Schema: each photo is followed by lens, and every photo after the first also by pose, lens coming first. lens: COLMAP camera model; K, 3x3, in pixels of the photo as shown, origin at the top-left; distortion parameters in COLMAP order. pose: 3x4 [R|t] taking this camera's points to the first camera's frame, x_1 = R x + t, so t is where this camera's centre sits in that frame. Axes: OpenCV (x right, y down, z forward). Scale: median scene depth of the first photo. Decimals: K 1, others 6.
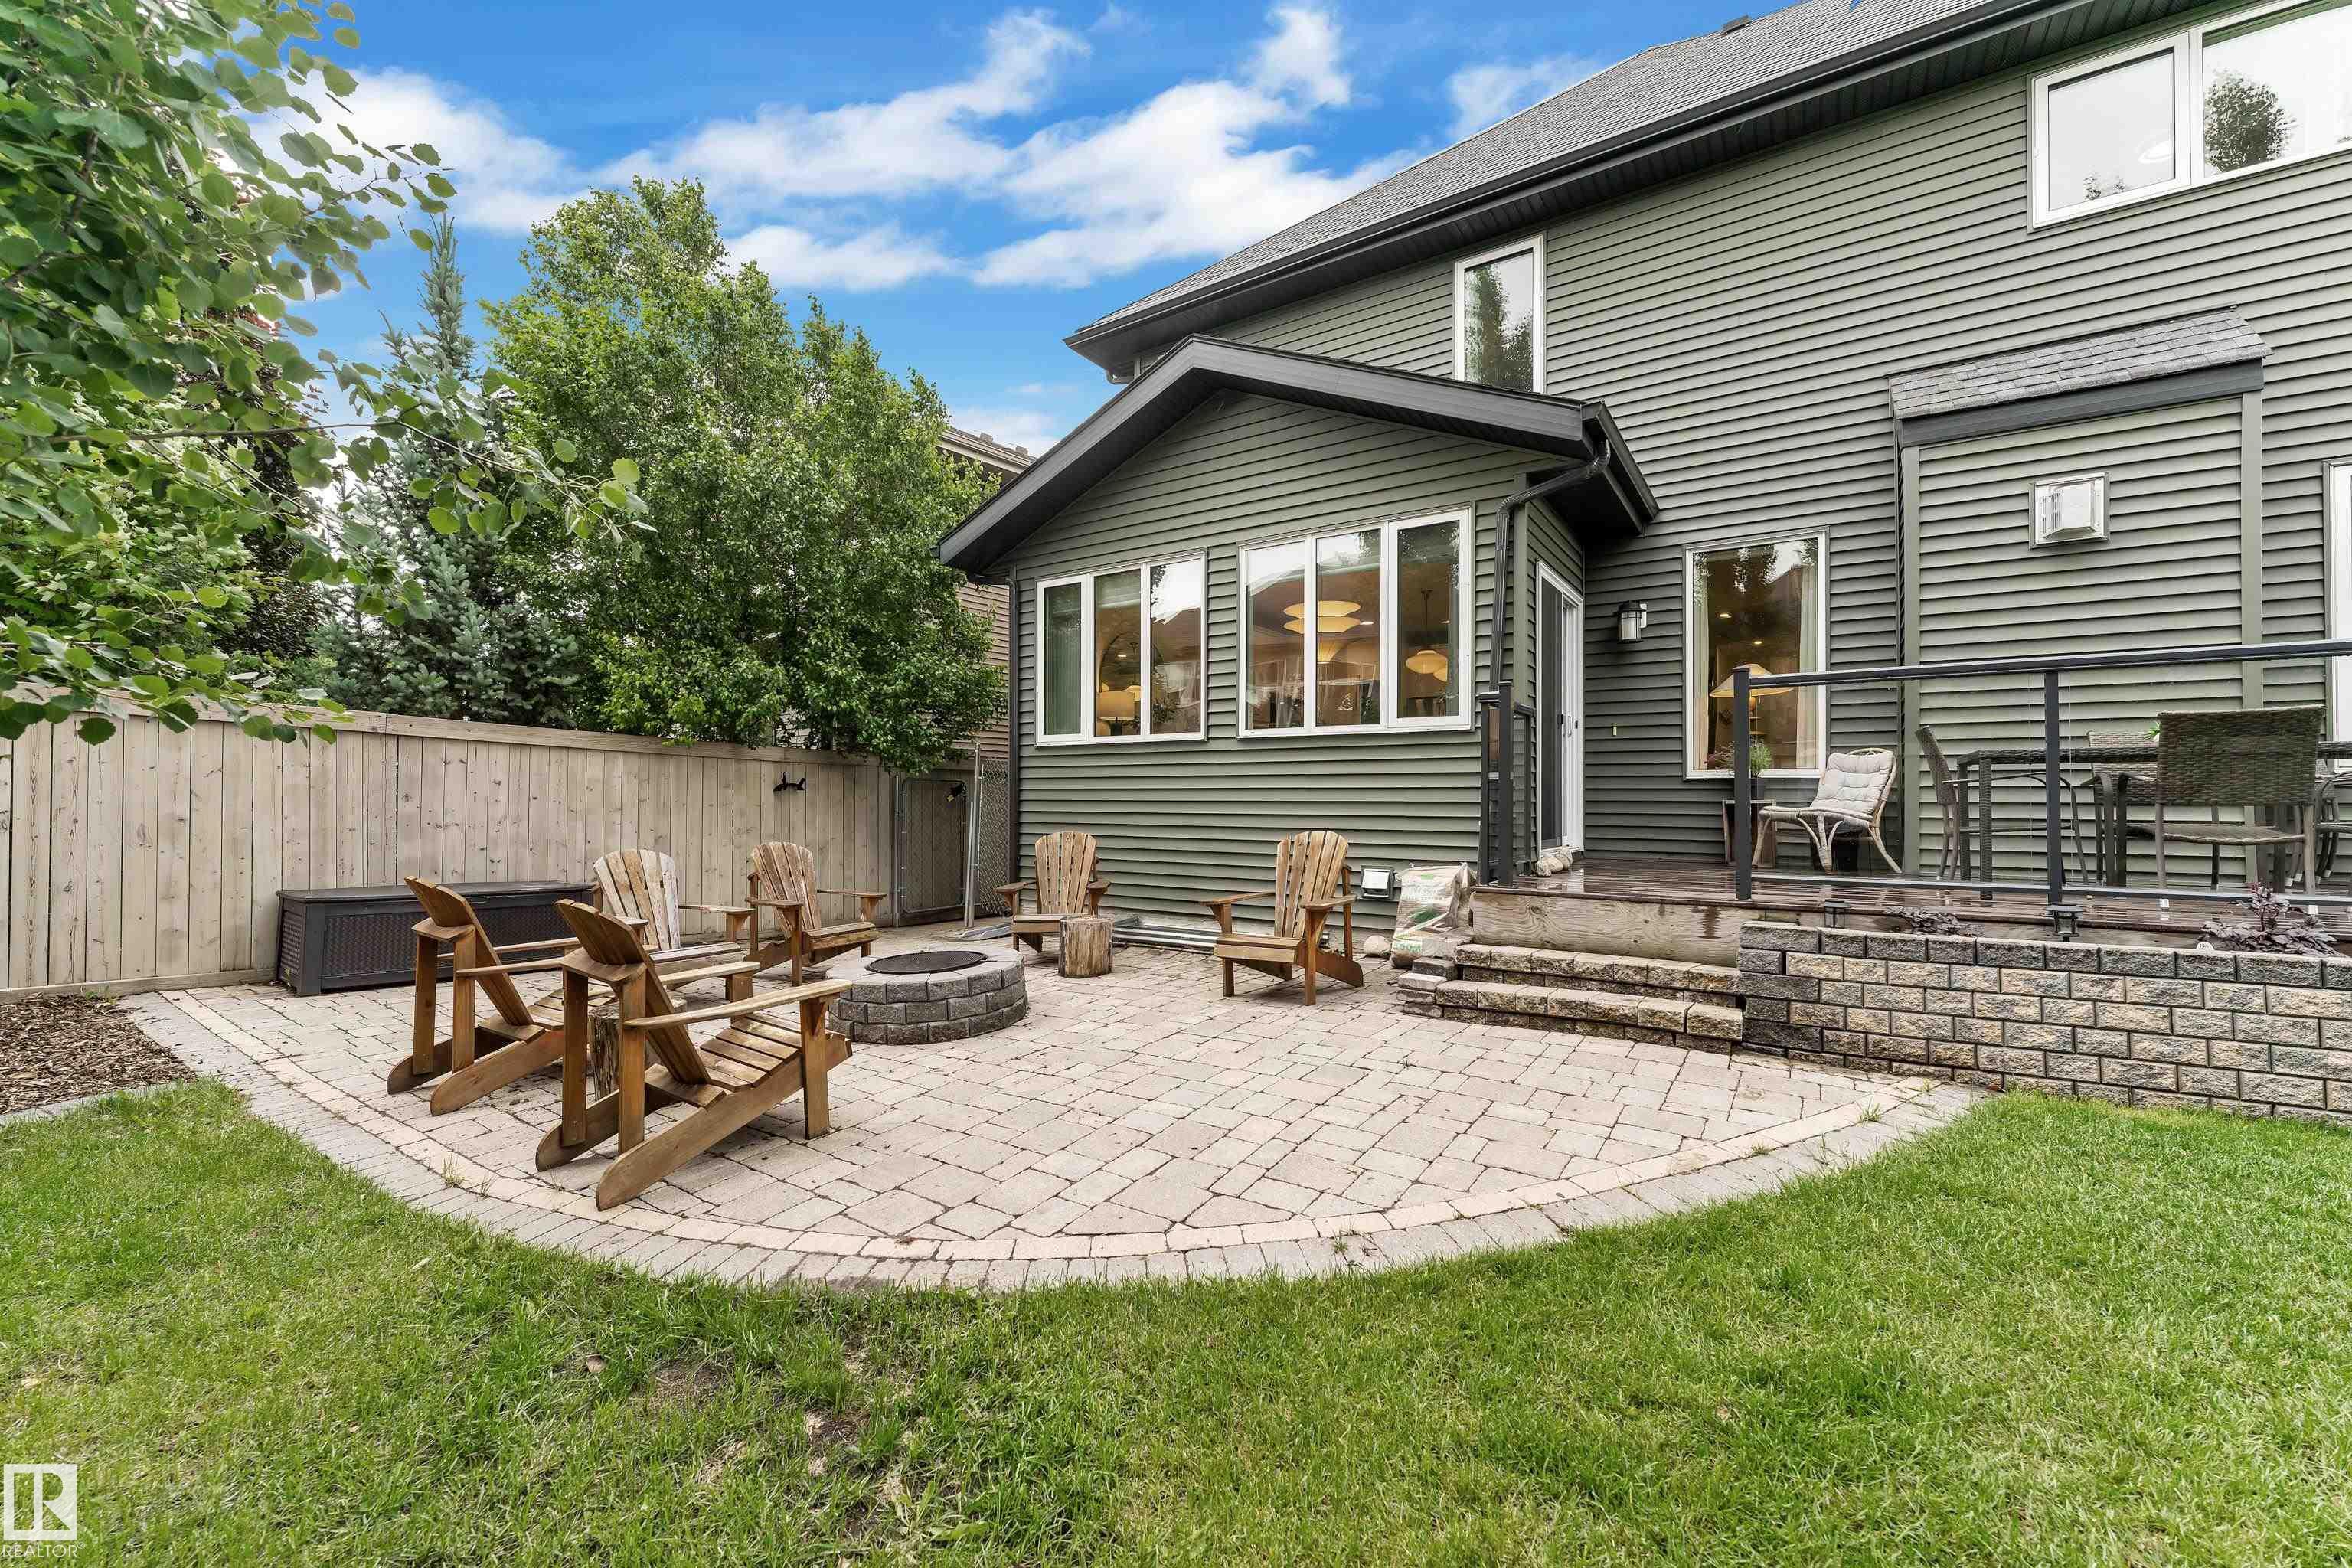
lens RADIAL K [[945.1, 0, 1176.0], [0, 945.1, 784.0], [0, 0, 1]] dist [0.001864, 0.000356]
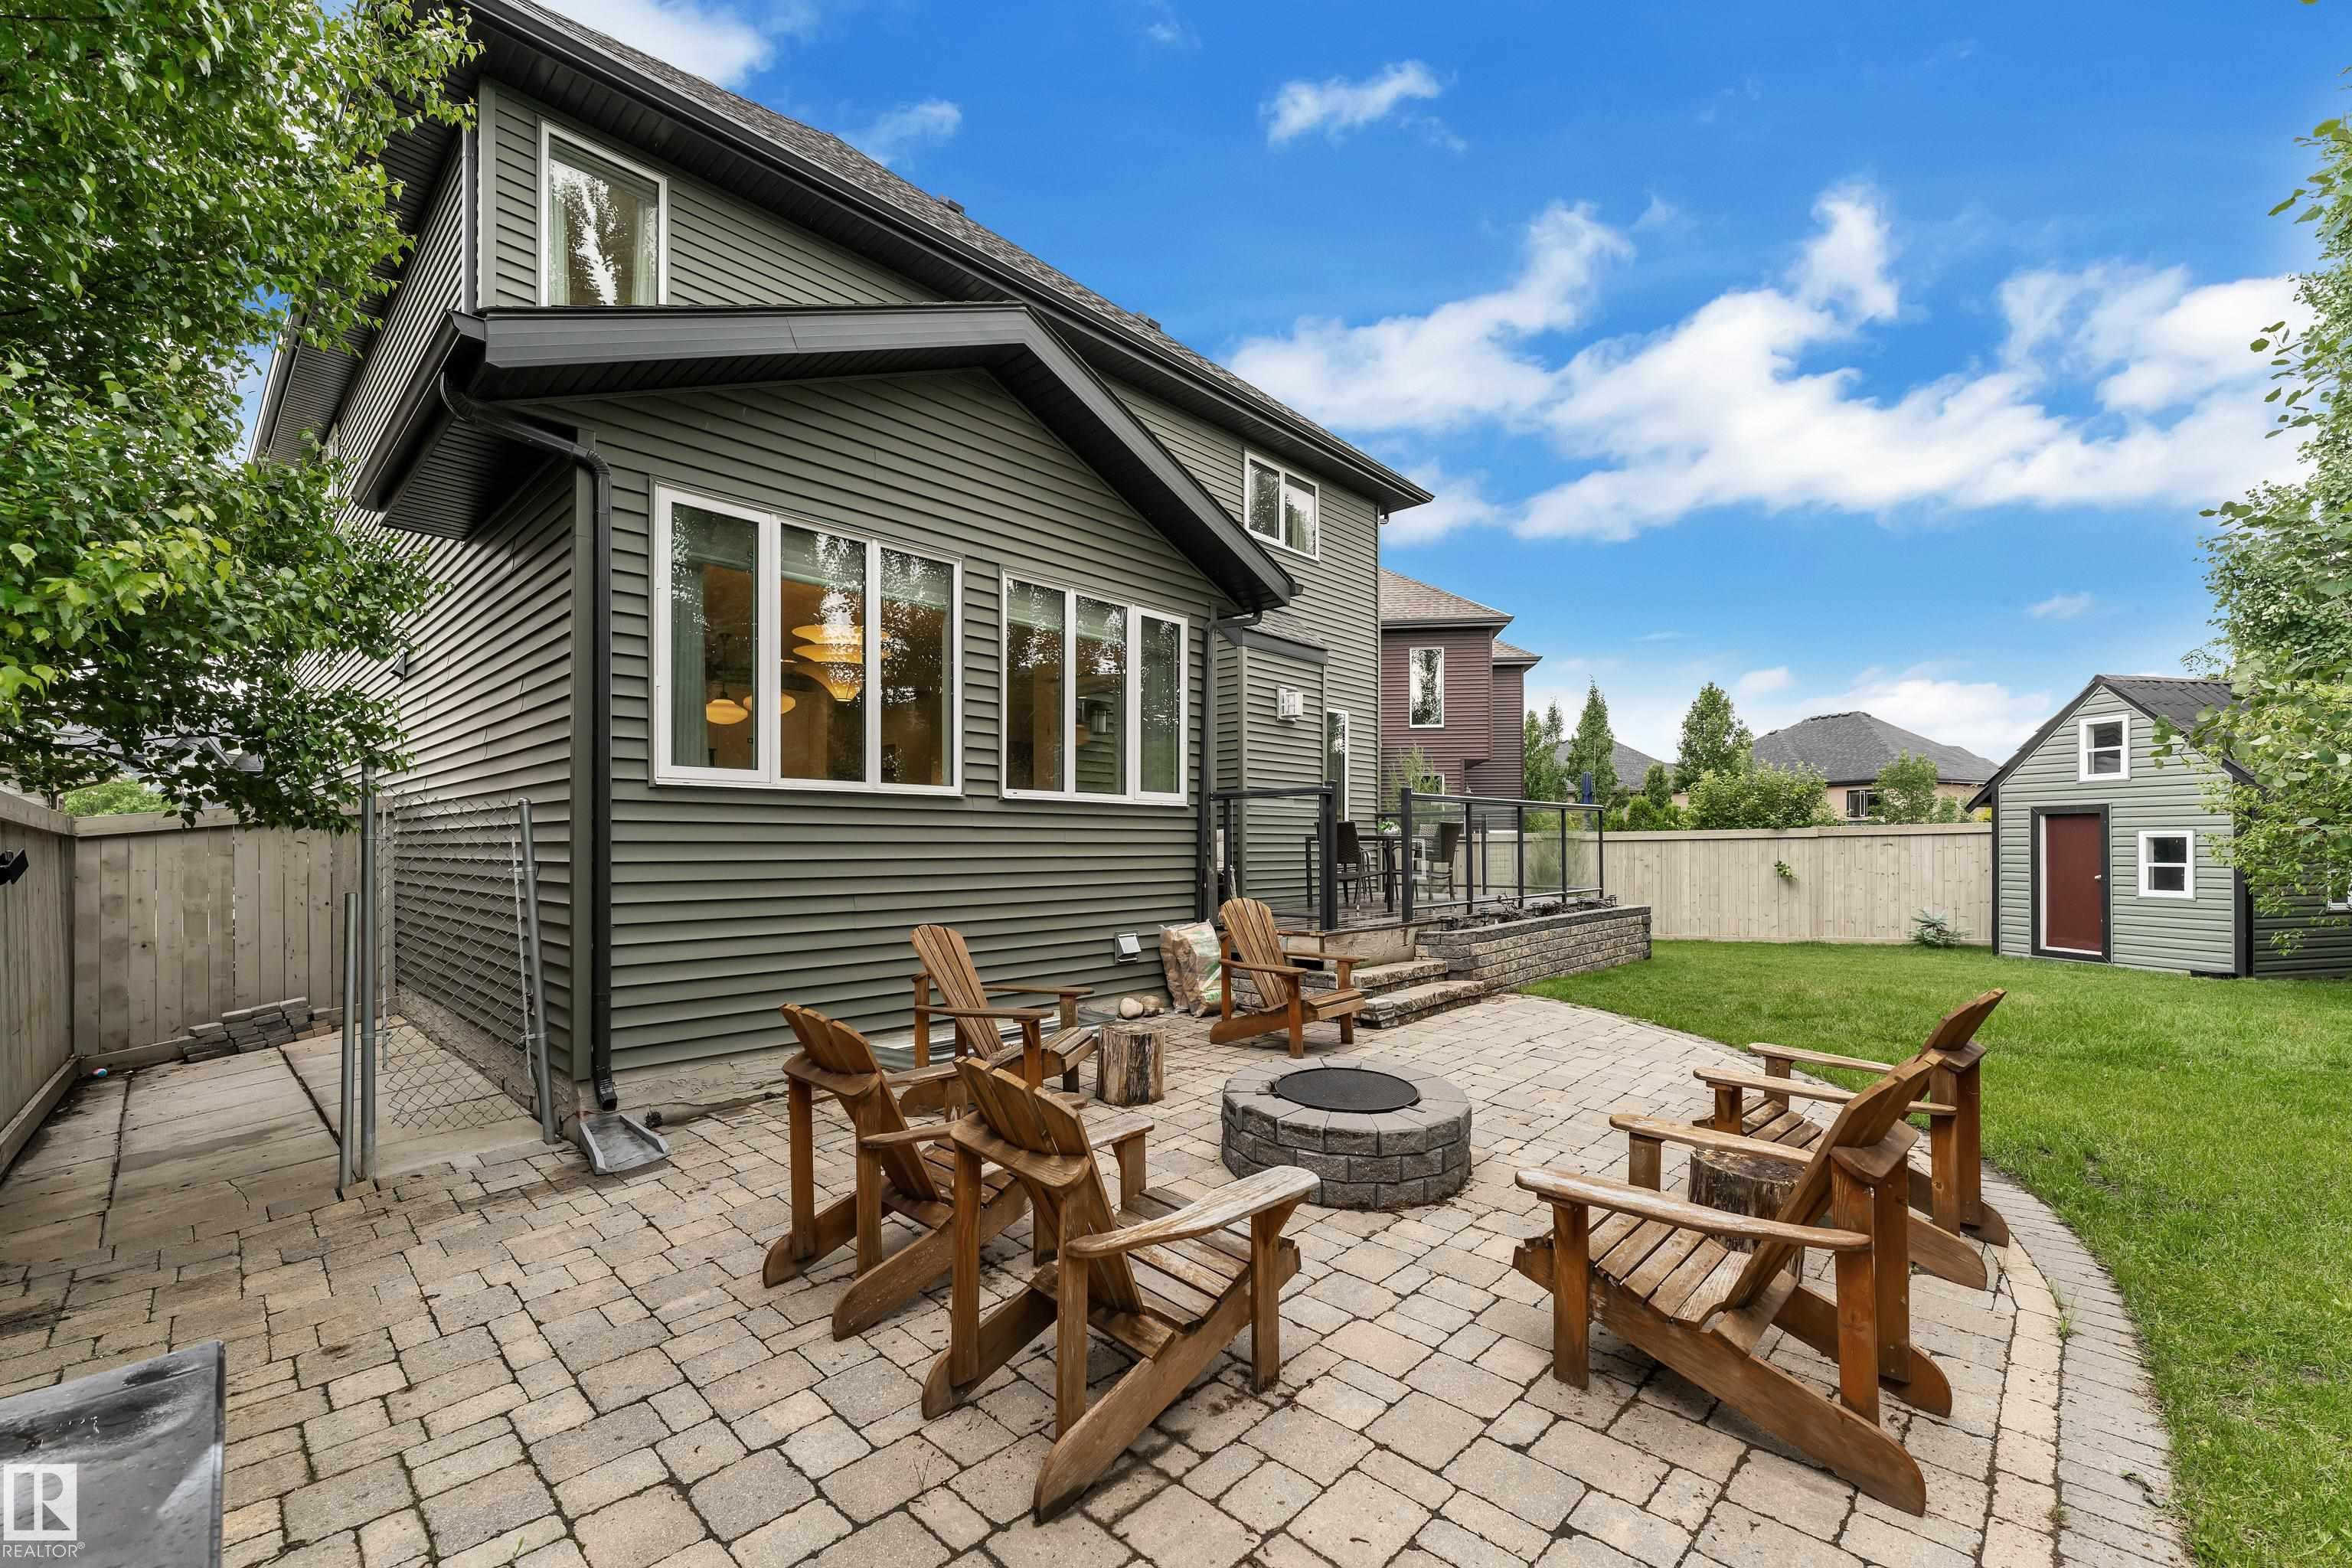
lens RADIAL K [[954.6, 0, 1205.3], [0, 954.6, 832.4], [0, 0, 1]] dist [-0.001204, -0.000111]
pose [[0.143427, 0.010820, 0.989602, -0.819561], [-0.012310, 0.999882, -0.009149, -0.014037], [-0.989584, -0.010870, 0.143544, 0.772510]]
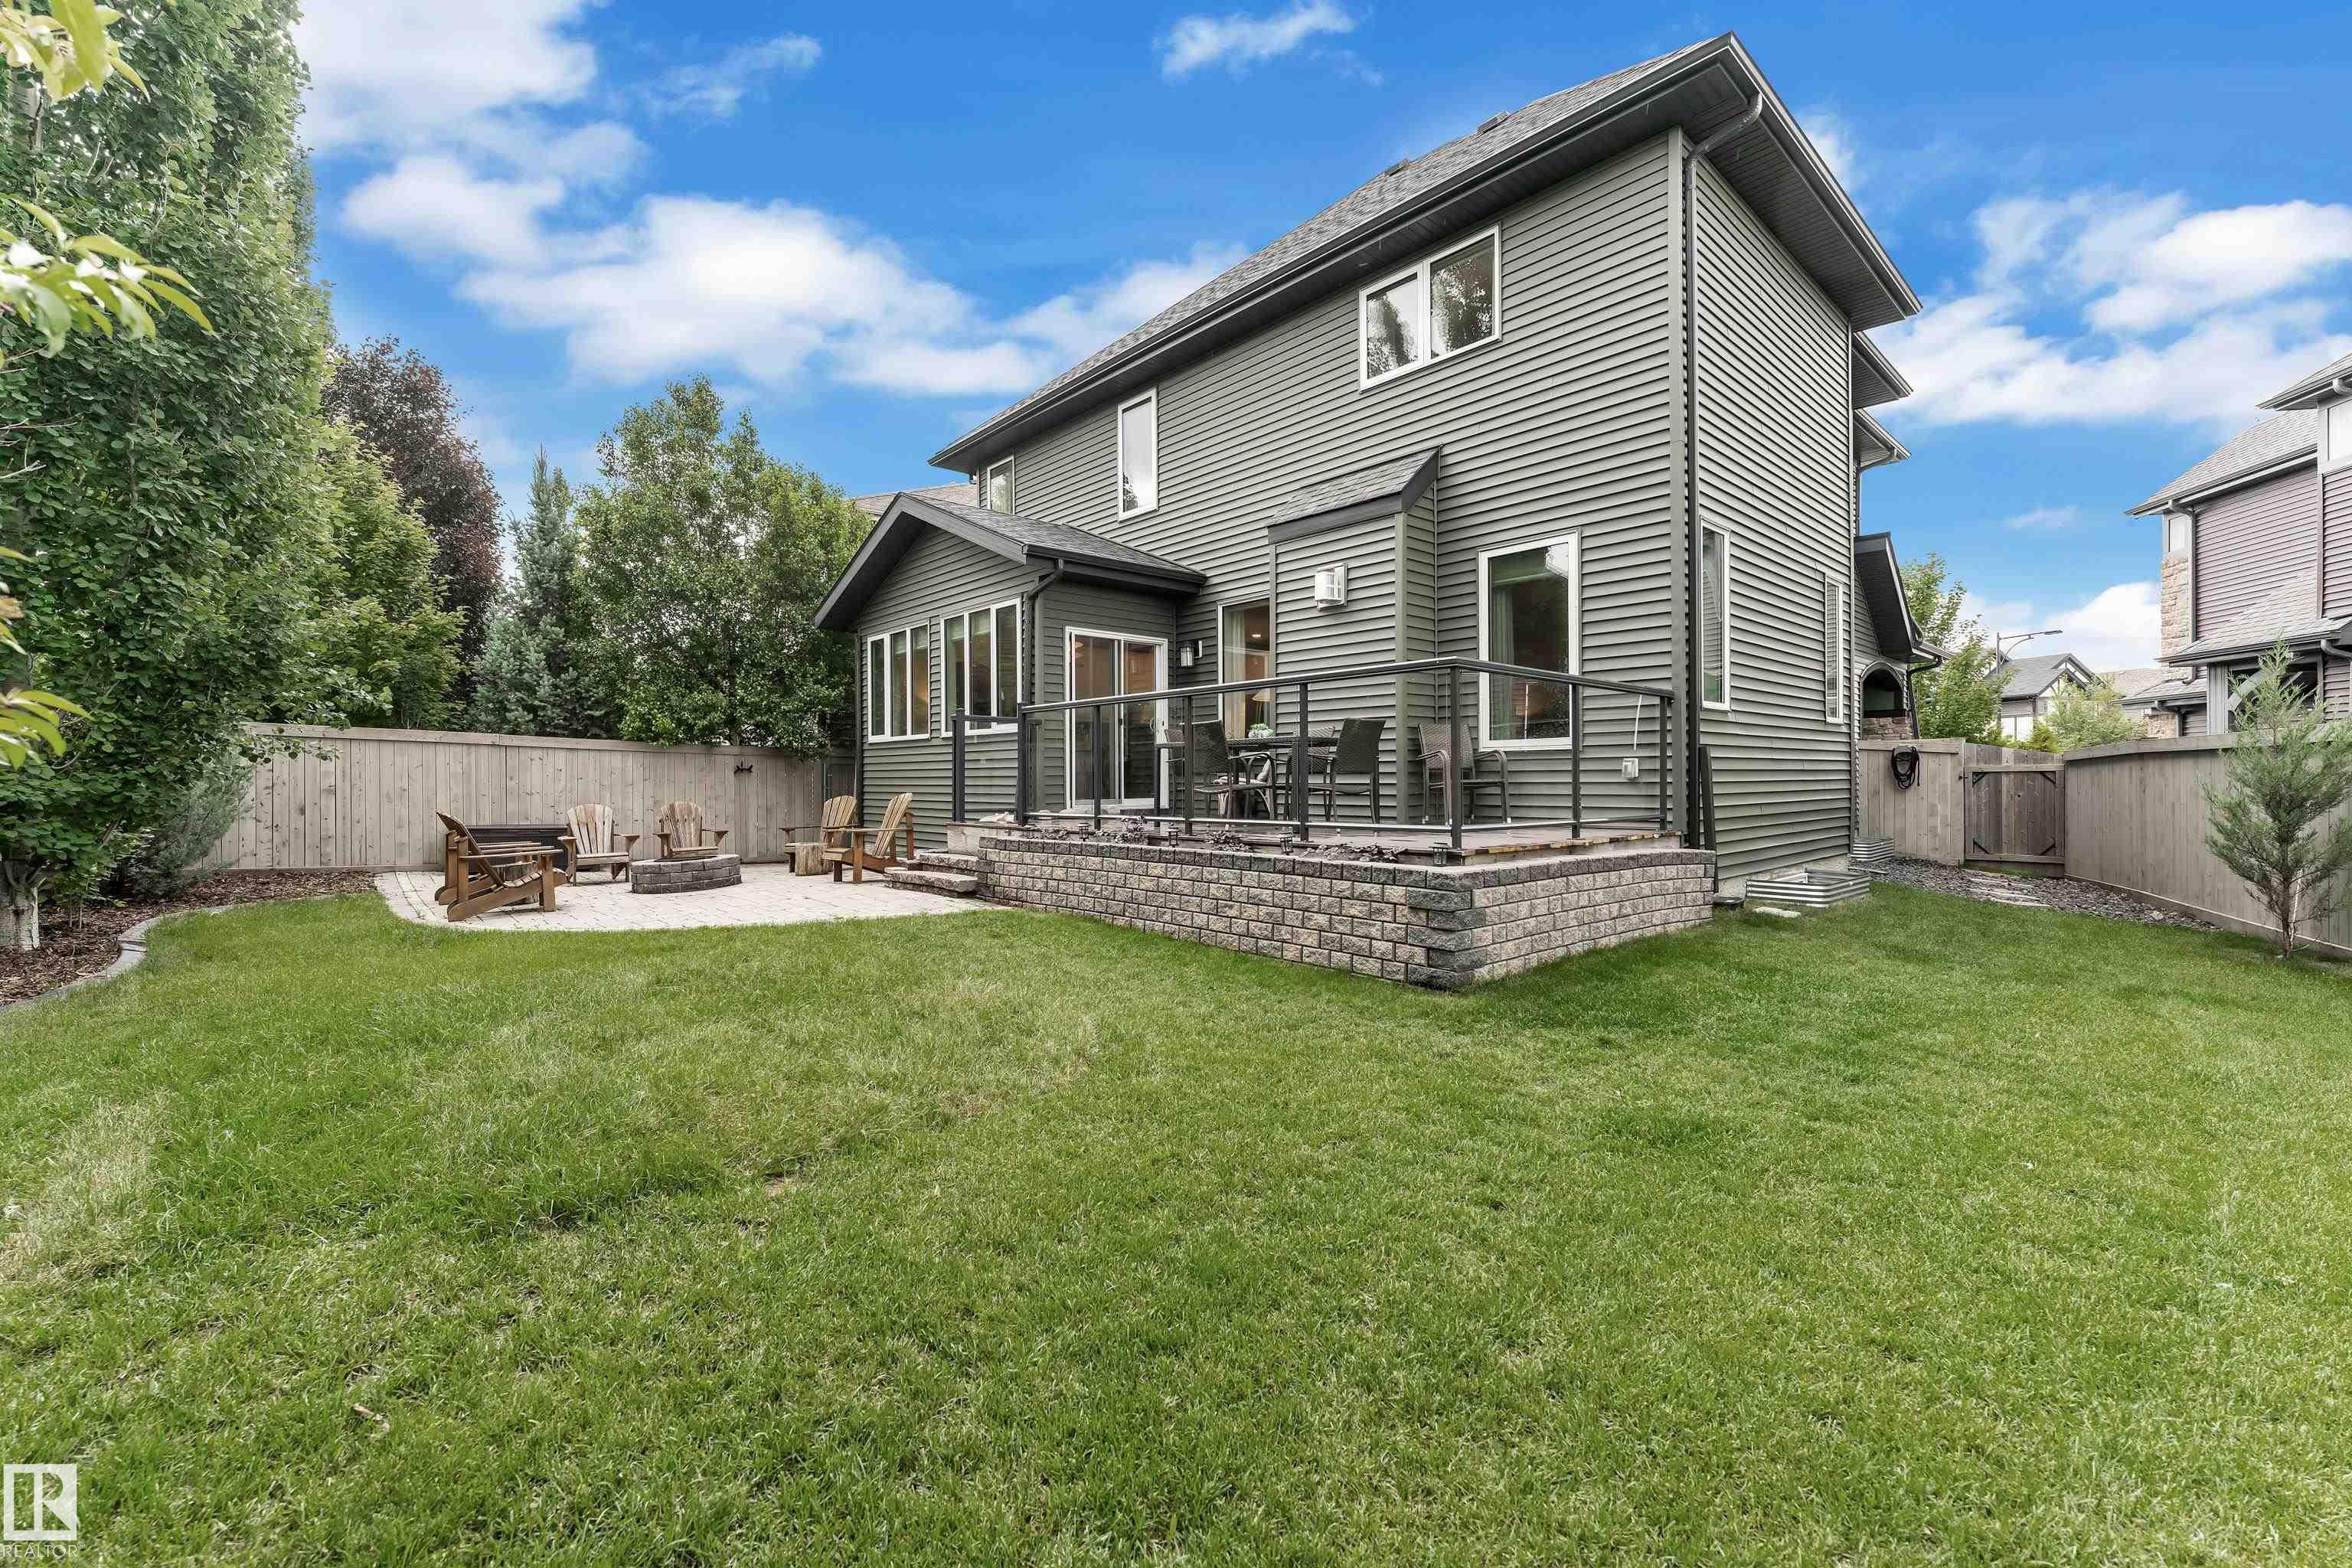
lens RADIAL K [[945.1, 0, 1176.0], [0, 945.1, 784.0], [0, 0, 1]] dist [0.001864, 0.000356]
pose [[0.970684, -0.006950, -0.240259, 0.928029], [0.012151, 0.999723, 0.020172, 0.003231], [0.240052, -0.022500, 0.970499, -0.515869]]
